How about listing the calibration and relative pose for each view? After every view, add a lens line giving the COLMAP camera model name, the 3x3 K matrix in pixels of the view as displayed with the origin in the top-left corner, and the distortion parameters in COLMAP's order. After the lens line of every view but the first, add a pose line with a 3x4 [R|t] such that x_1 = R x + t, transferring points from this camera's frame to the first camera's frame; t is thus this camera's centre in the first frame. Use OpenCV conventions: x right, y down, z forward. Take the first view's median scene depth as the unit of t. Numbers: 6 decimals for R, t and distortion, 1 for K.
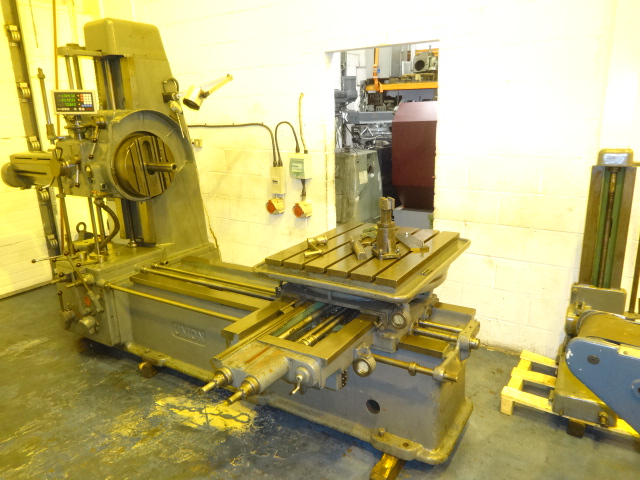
lens RADIAL K [[472.4, 0, 320.0], [0, 472.4, 240.0], [0, 0, 1]] dist [-0.000951, -0.003970]
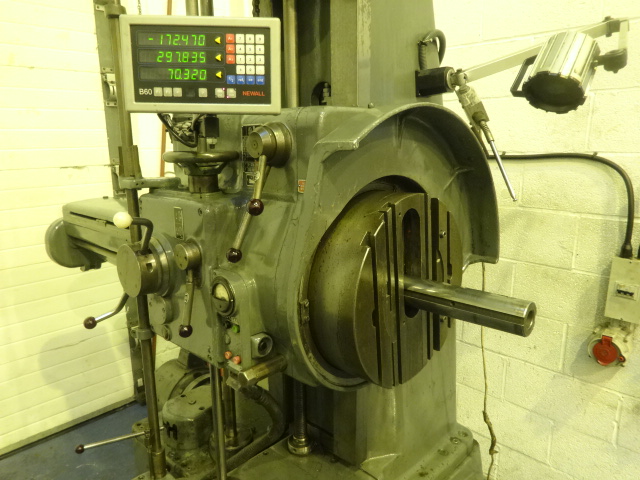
lens RADIAL K [[472.4, 0, 320.0], [0, 472.4, 240.0], [0, 0, 1]] dist [-0.000951, -0.003970]
pose [[0.980776, 0.060092, -0.185653, -0.367350], [-0.069316, 0.996642, -0.043591, -0.173139], [0.182410, 0.055622, 0.981648, 0.695245]]
